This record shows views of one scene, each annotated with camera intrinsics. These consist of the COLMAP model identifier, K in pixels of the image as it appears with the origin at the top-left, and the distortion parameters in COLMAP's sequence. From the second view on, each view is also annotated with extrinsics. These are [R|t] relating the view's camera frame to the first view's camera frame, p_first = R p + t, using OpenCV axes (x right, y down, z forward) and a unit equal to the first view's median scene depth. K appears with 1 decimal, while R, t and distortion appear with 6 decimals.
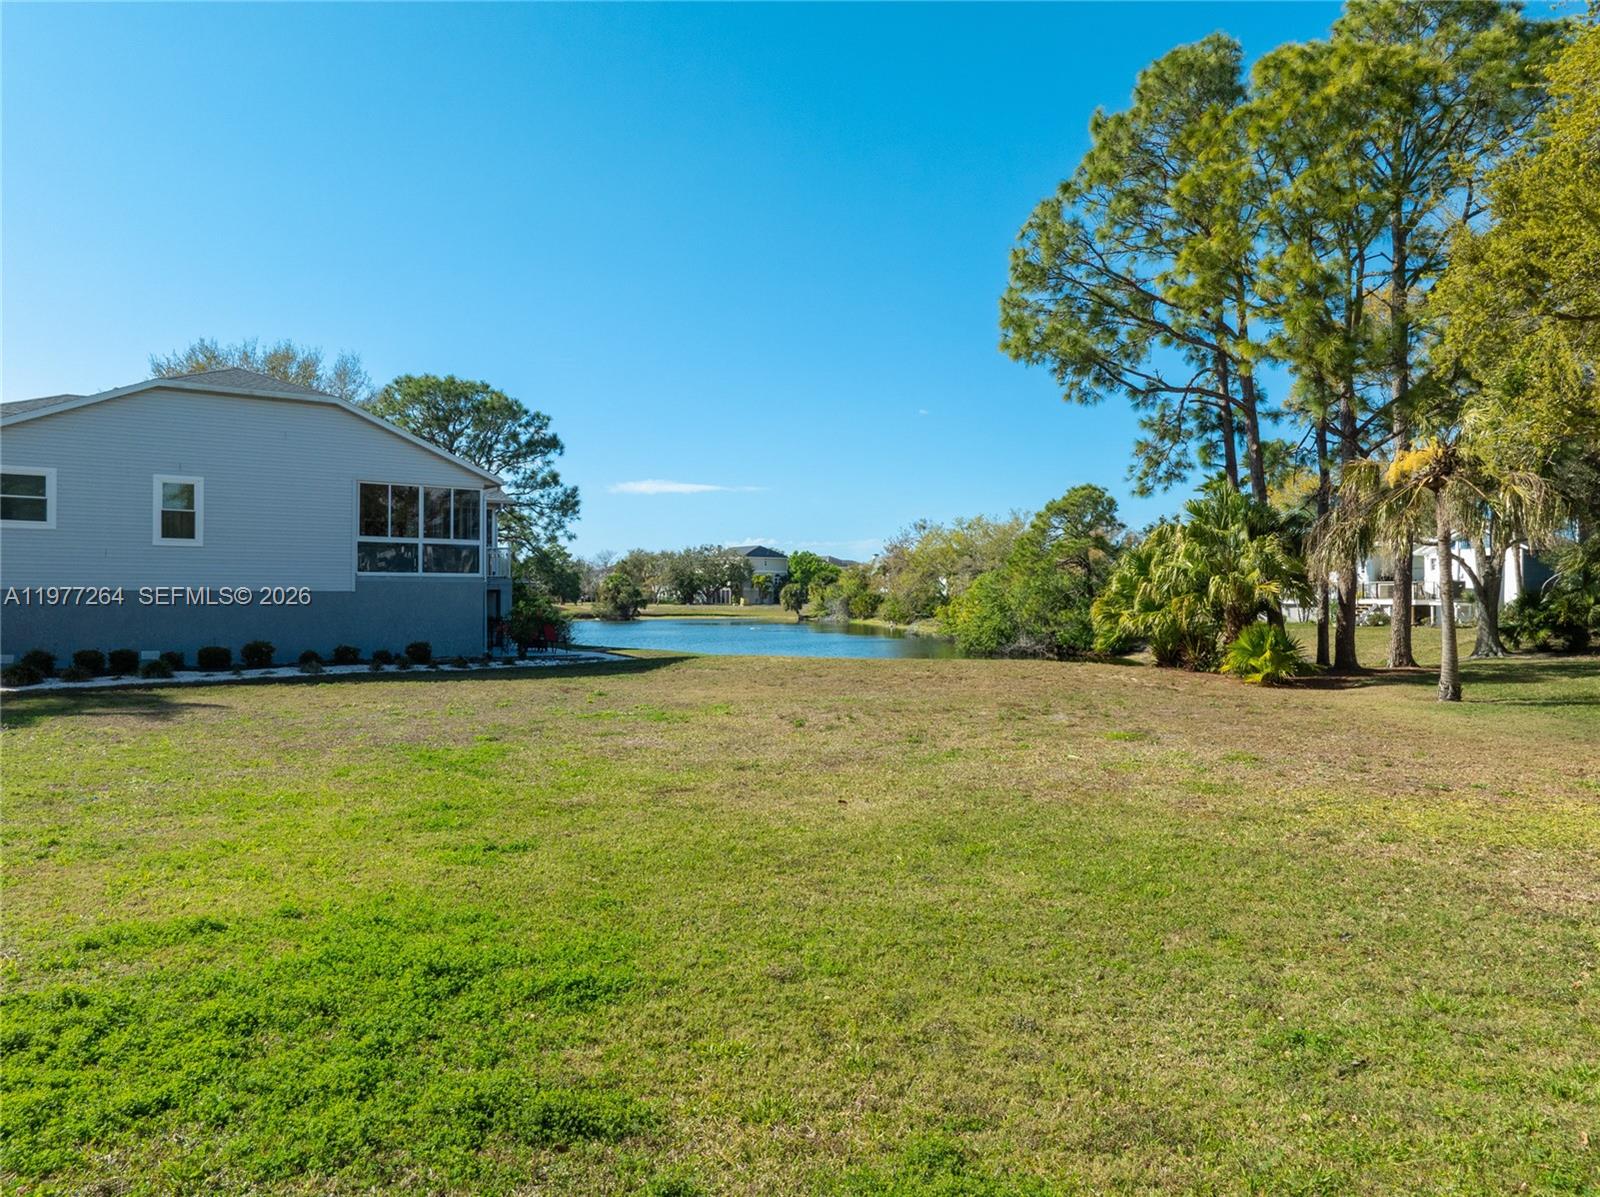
lens RADIAL K [[1133.3, 0, 799.9], [0, 1133.3, 602.6], [0, 0, 1]] dist [0.000556, -0.003814]
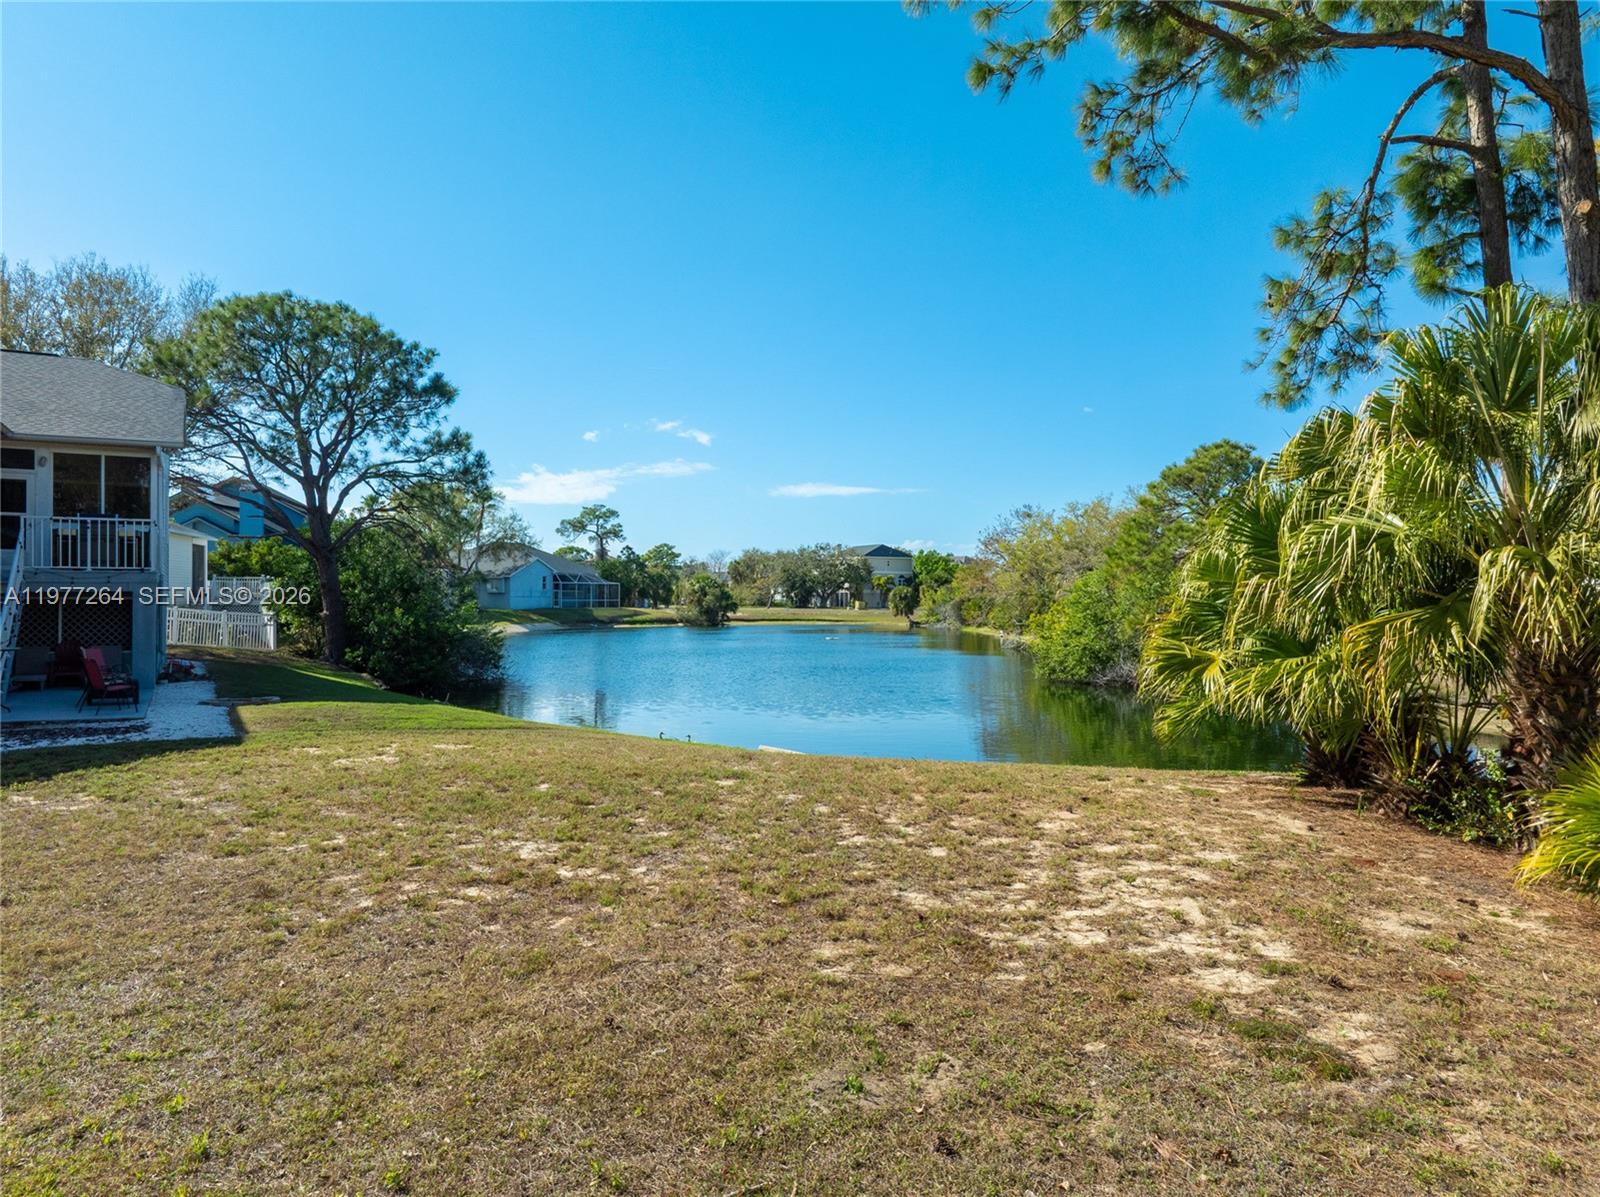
lens RADIAL K [[1133.3, 0, 802.4], [0, 1133.3, 592.0], [0, 0, 1]] dist [0.000556, -0.003814]
pose [[0.990526, 0.002919, -0.137296, 0.094510], [-0.004481, 0.999929, -0.011068, -0.003771], [0.137254, 0.011578, 0.990468, 0.282695]]
